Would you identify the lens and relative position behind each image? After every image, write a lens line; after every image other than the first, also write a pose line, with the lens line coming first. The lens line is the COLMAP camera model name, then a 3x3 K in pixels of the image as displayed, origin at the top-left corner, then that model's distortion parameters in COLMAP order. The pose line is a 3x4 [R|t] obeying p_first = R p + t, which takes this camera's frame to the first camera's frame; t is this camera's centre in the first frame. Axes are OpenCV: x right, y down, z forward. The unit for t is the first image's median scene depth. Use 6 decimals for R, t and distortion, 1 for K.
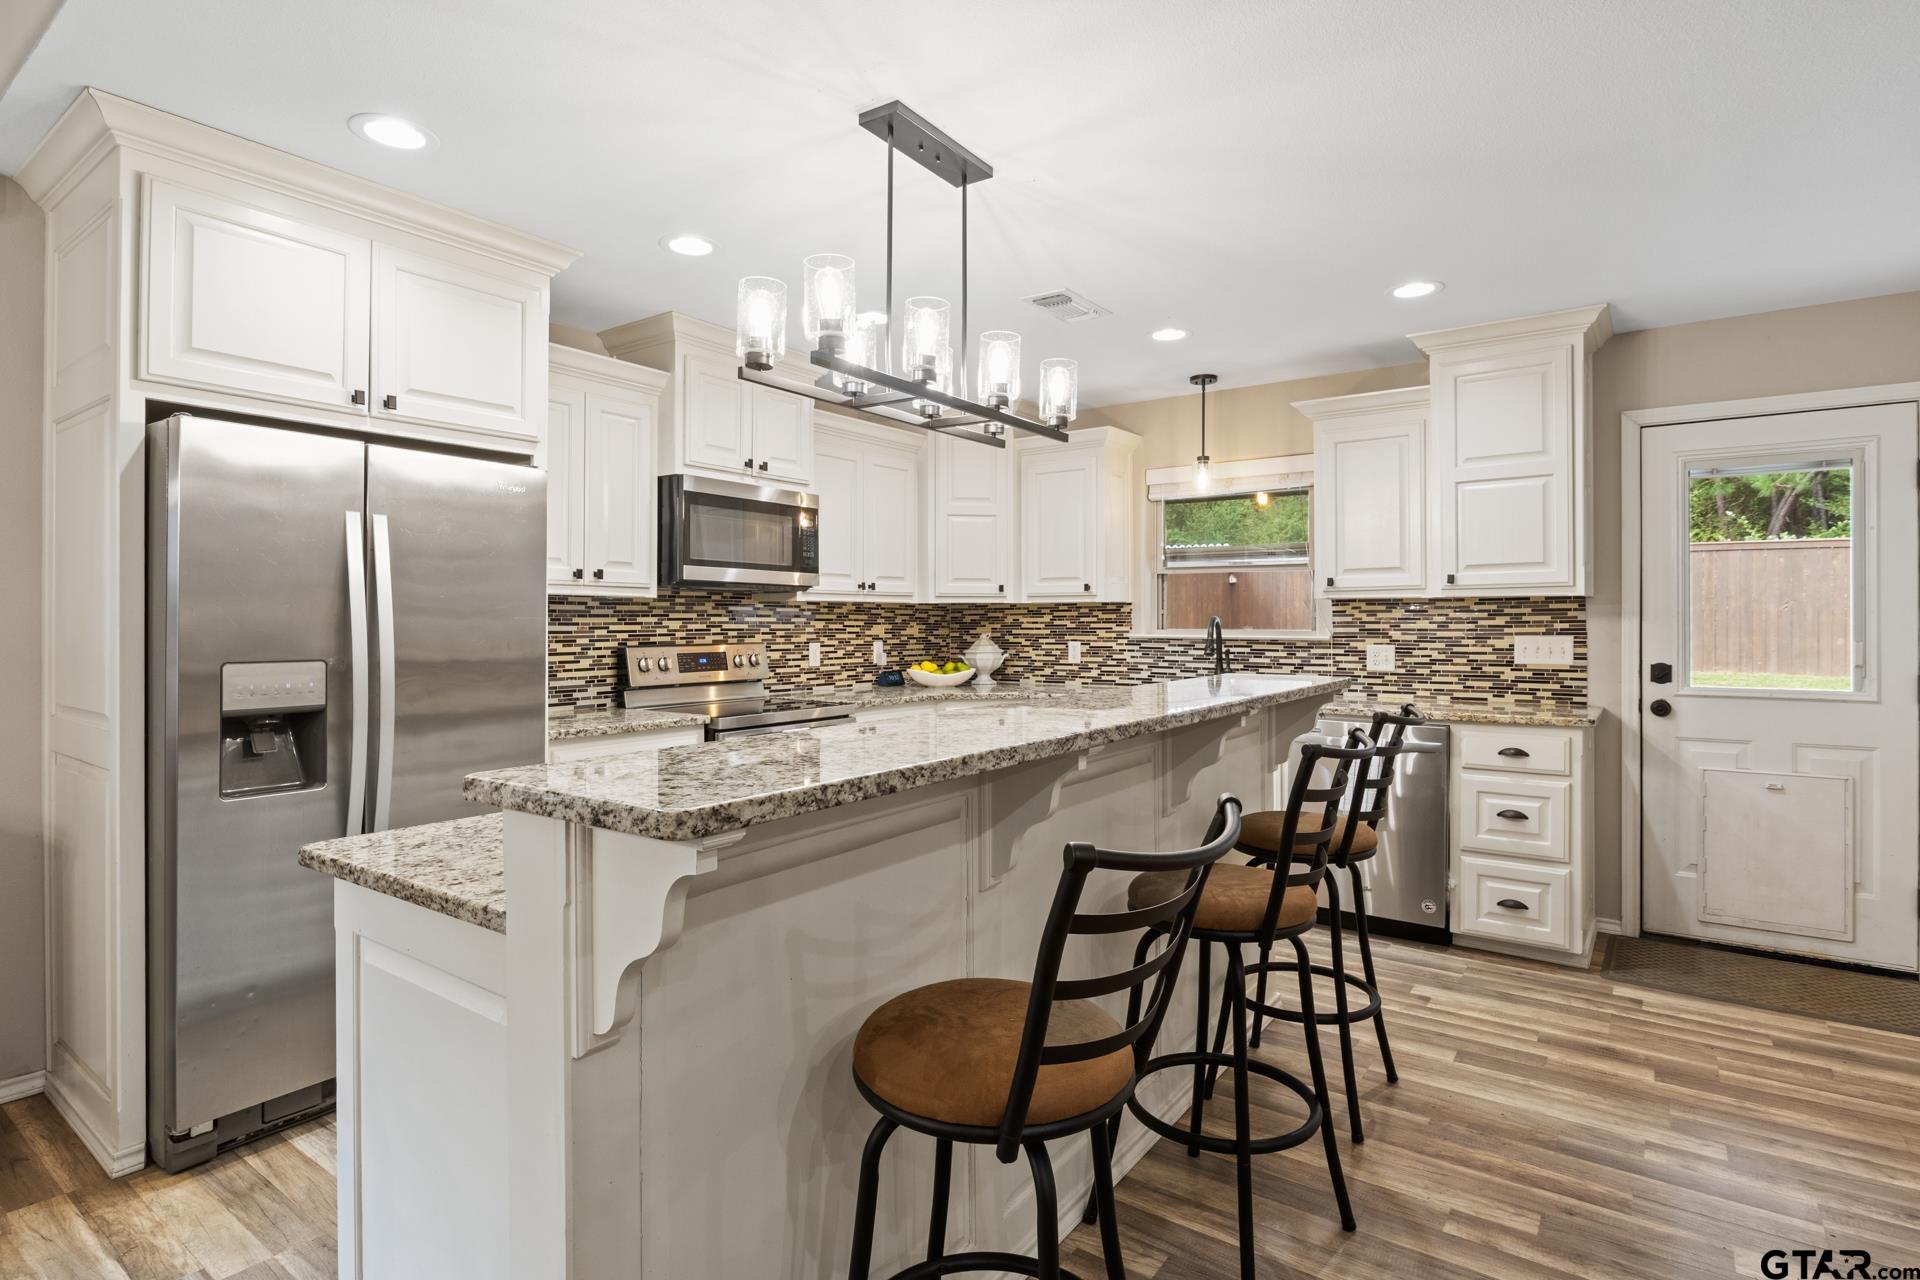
lens RADIAL K [[973.3, 0, 953.1], [0, 973.3, 621.9], [0, 0, 1]] dist [-0.006945, -0.001155]
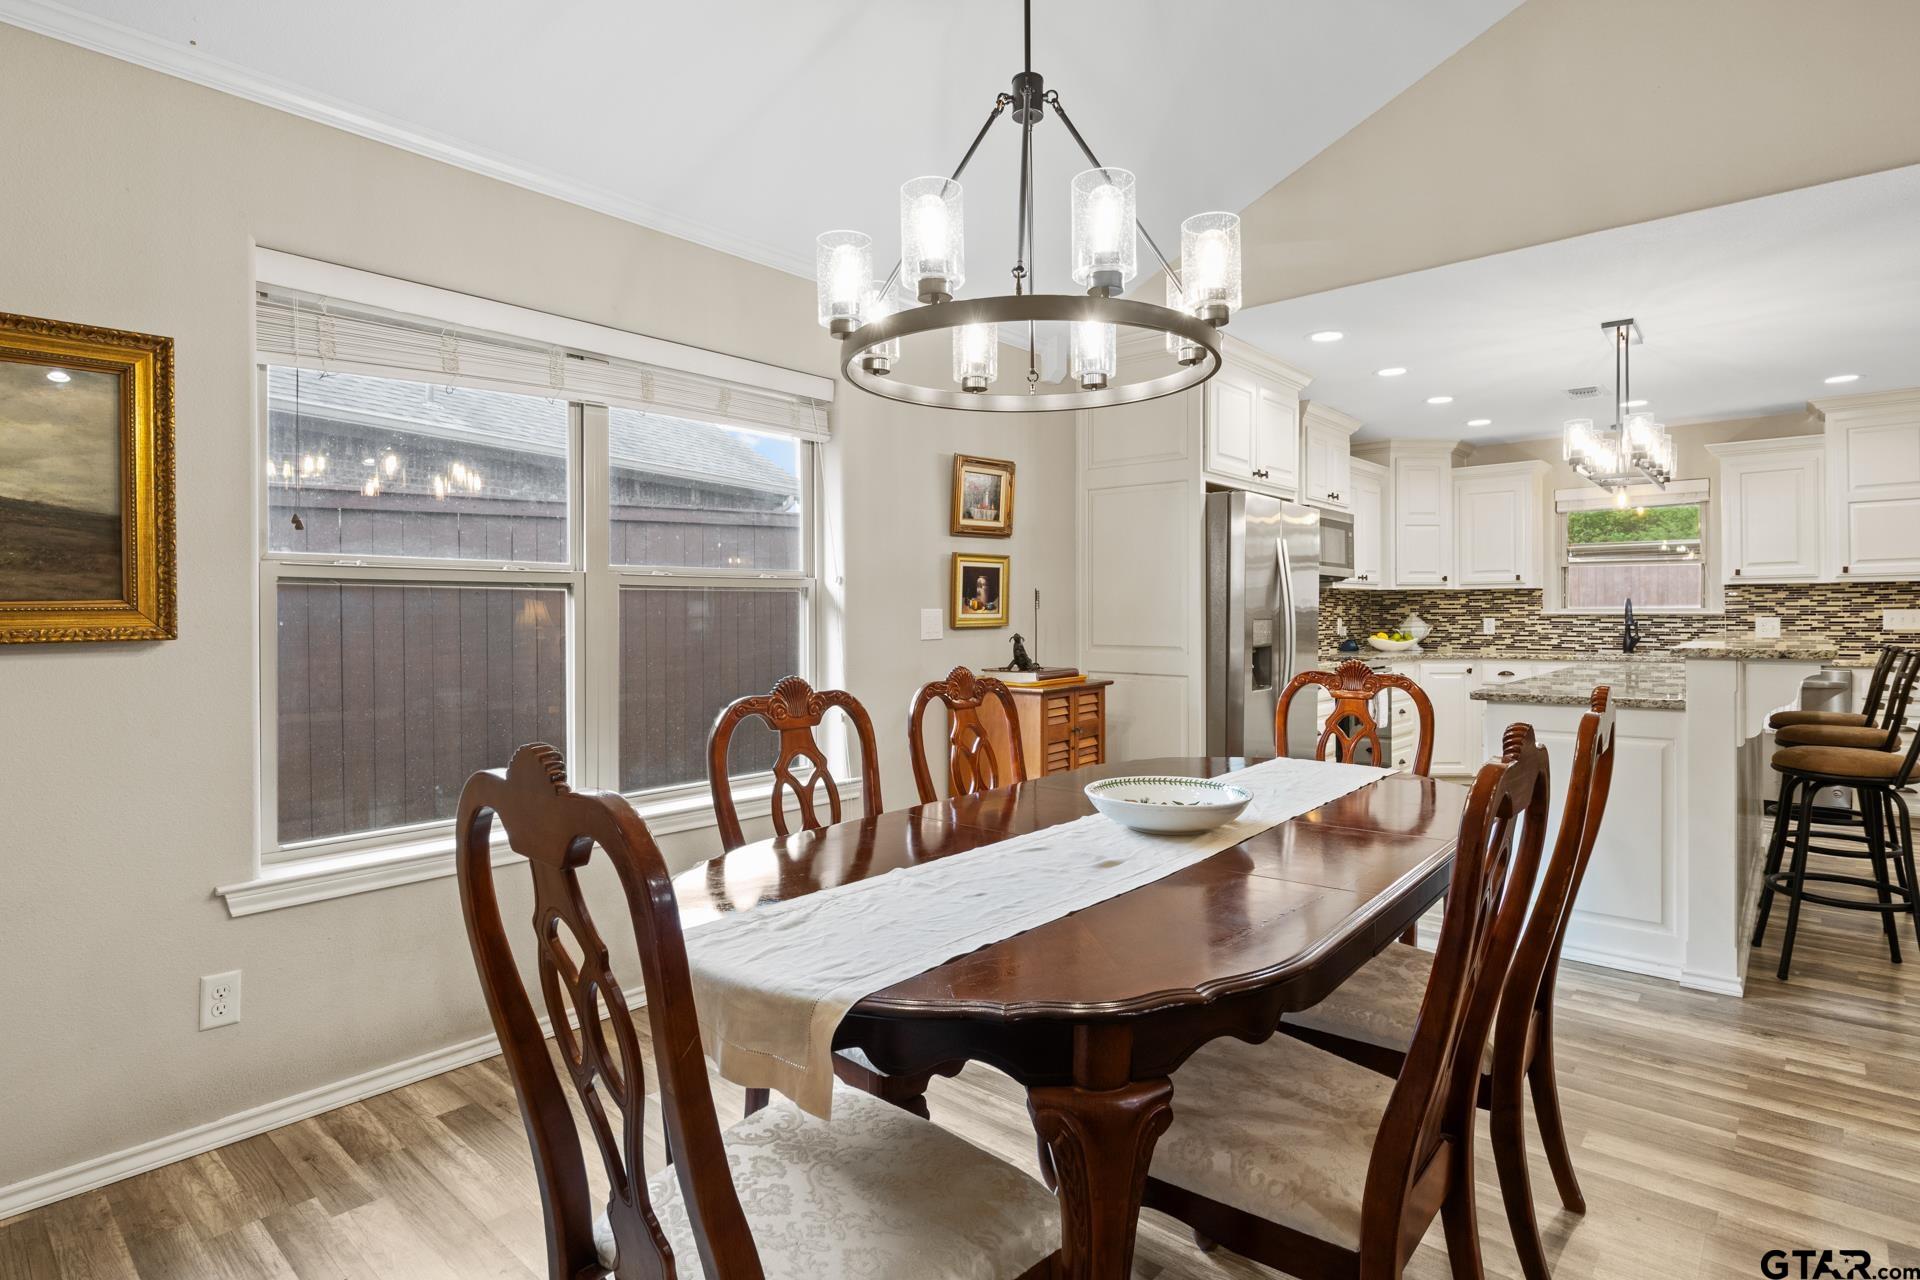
lens RADIAL K [[973.3, 0, 952.2], [0, 973.3, 616.1], [0, 0, 1]] dist [-0.006945, -0.001155]
pose [[0.995150, -0.003205, -0.098313, -0.577795], [0.003385, 0.999993, 0.001658, 0.015529], [0.098307, -0.001982, 0.995154, -0.482657]]
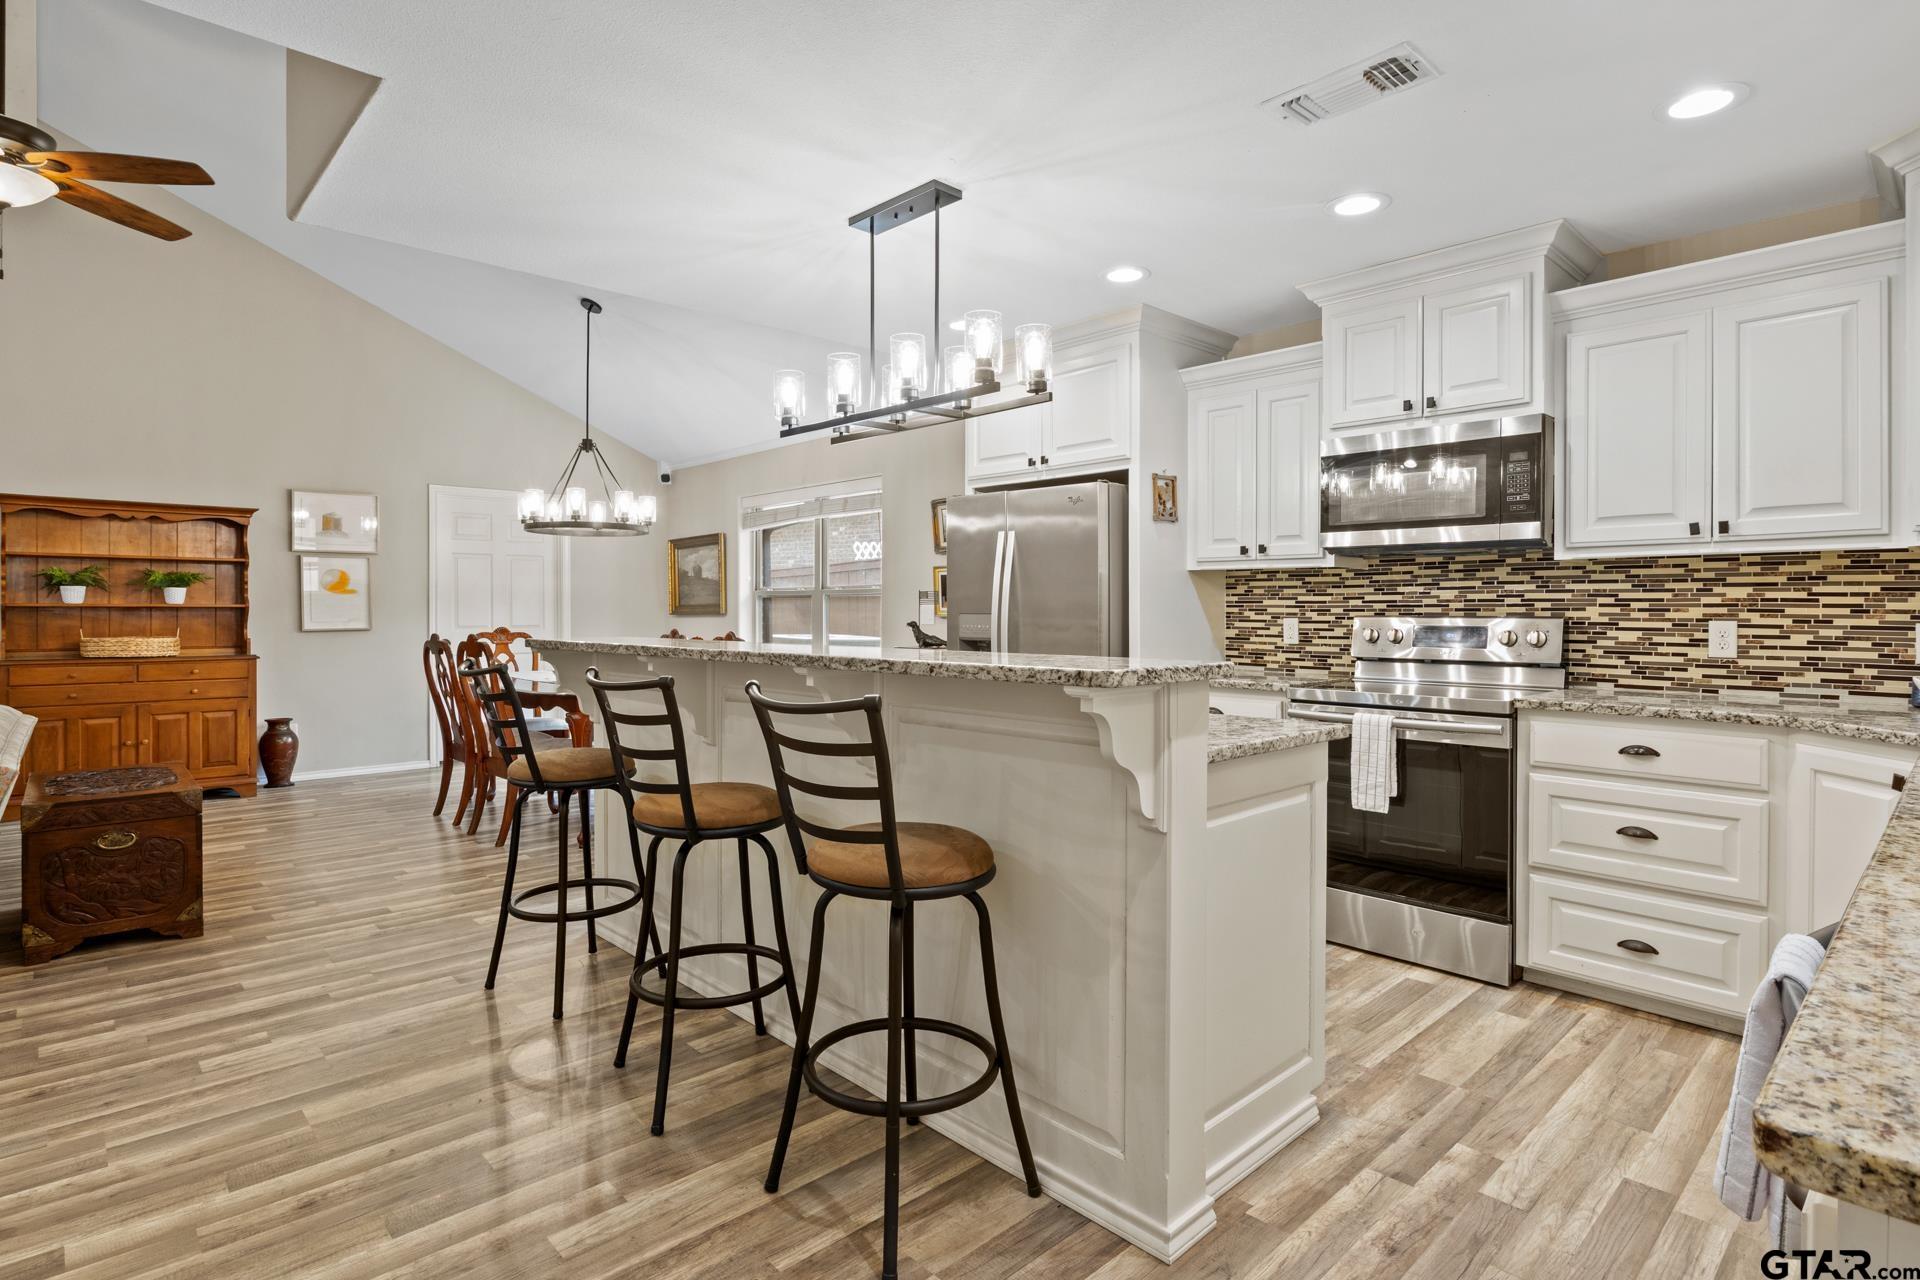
lens RADIAL K [[973.3, 0, 966.5], [0, 973.3, 618.6], [0, 0, 1]] dist [-0.006945, -0.001155]
pose [[-0.184312, 0.009034, -0.982826, 0.640850], [-0.002043, 0.999952, 0.009574, 0.016682], [0.982866, 0.003772, -0.184285, 0.699093]]
